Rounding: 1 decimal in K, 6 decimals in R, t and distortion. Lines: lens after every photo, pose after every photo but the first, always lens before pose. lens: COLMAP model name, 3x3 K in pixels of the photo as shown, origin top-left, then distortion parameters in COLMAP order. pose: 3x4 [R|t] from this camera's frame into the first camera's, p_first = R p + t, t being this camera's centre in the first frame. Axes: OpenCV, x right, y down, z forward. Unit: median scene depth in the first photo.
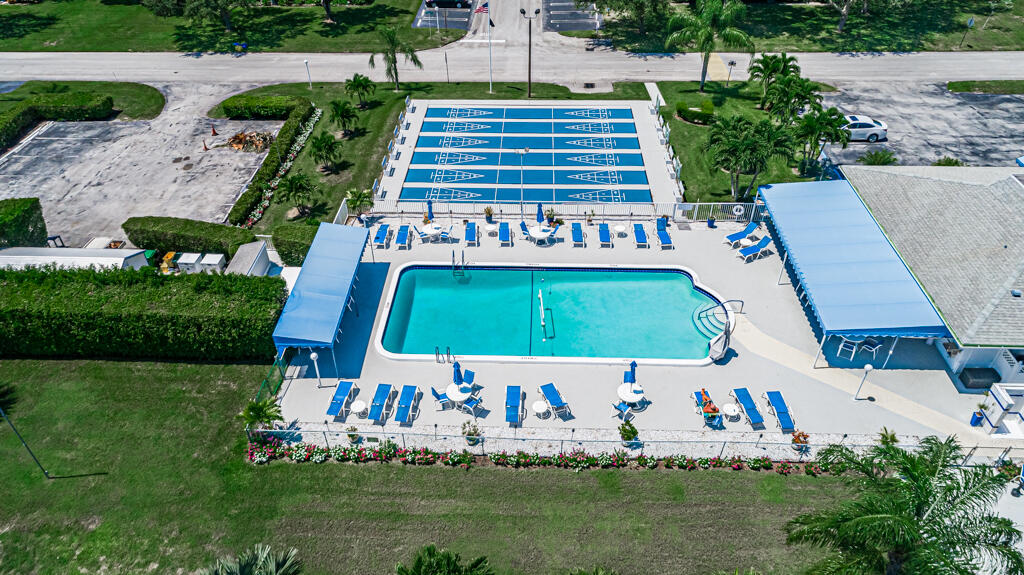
lens RADIAL K [[687.7, 0, 512.0], [0, 687.7, 287.5], [0, 0, 1]] dist [-0.003305, 0.006528]
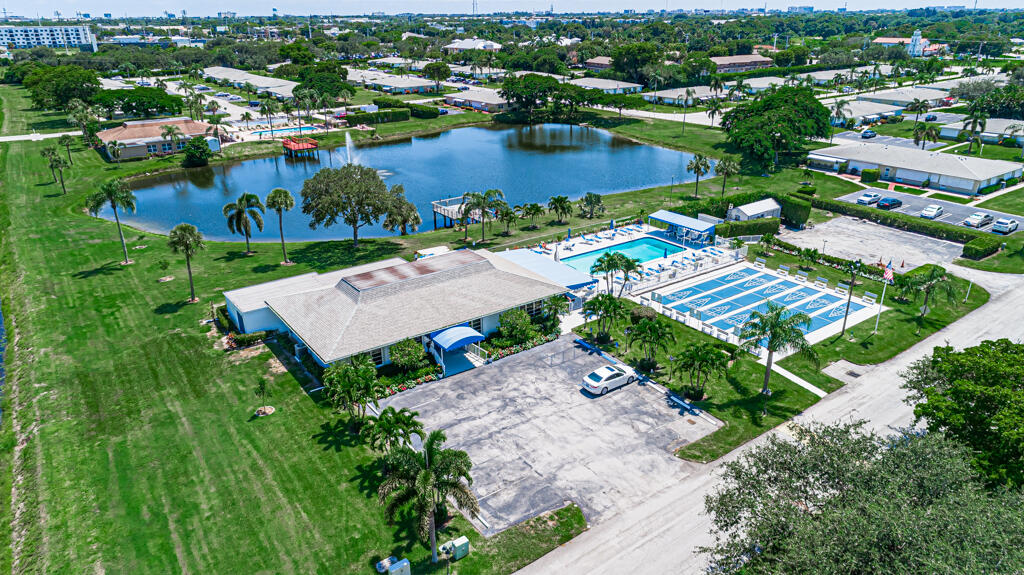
lens RADIAL K [[687.7, 0, 512.0], [0, 687.7, 287.5], [0, 0, 1]] dist [-0.003305, 0.006528]
pose [[-0.786661, 0.245139, -0.566631, 1.142920], [-0.374710, 0.539844, 0.753765, -1.026906], [0.490669, 0.805280, -0.332818, 1.109076]]
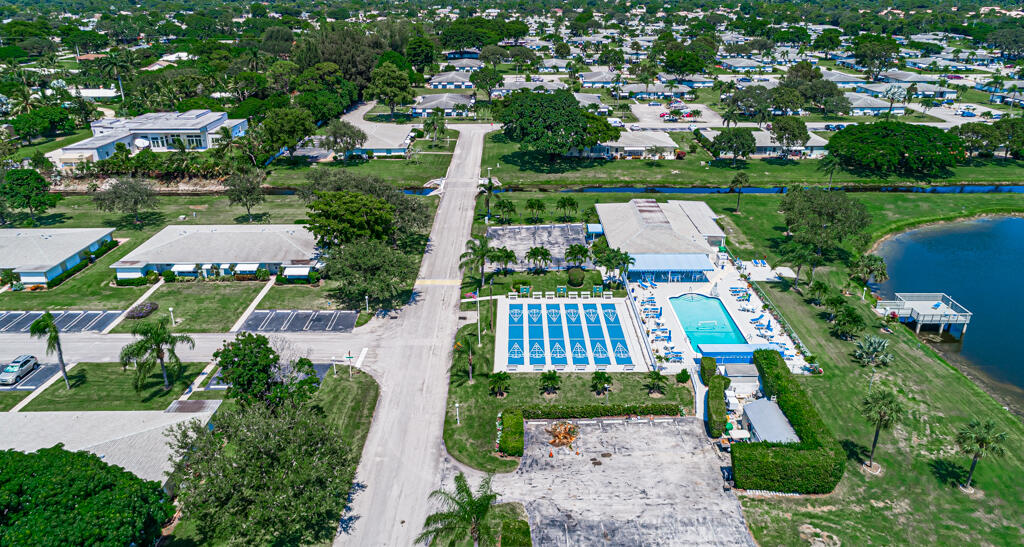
lens RADIAL K [[682.7, 0, 512.0], [0, 682.7, 273.5], [0, 0, 1]] dist [-0.005089, 0.000609]
pose [[-0.031832, -0.380063, 0.924413, -1.408368], [0.629651, 0.710656, 0.313861, -0.865452], [-0.776226, 0.592048, 0.216685, 0.592374]]
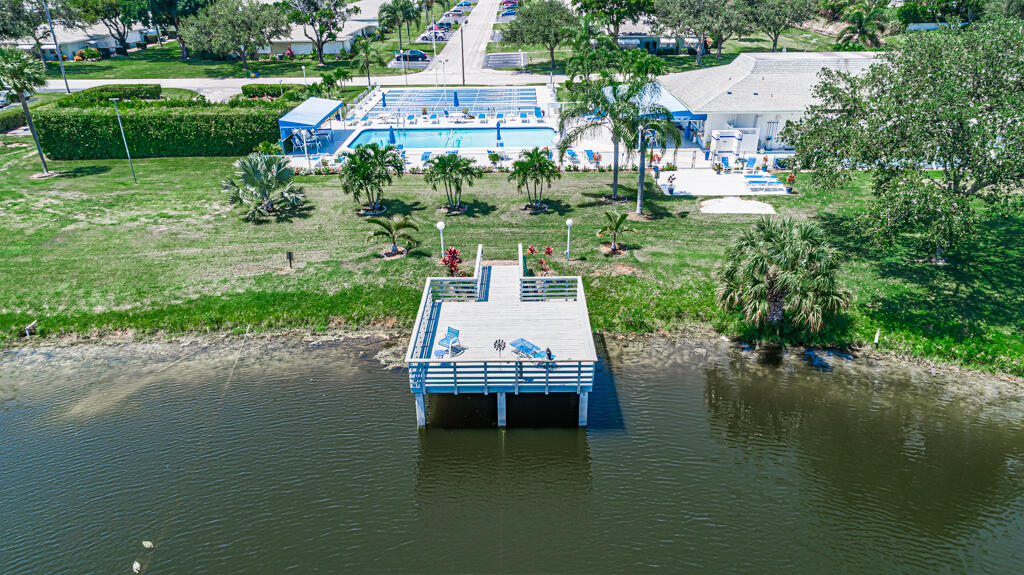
lens RADIAL K [[687.7, 0, 512.0], [0, 687.7, 287.5], [0, 0, 1]] dist [-0.003305, 0.006528]
pose [[0.999598, -0.013726, 0.024810, 0.086220], [0.019100, 0.972665, -0.231424, 0.465919], [-0.020955, 0.231805, 0.972537, -0.274813]]
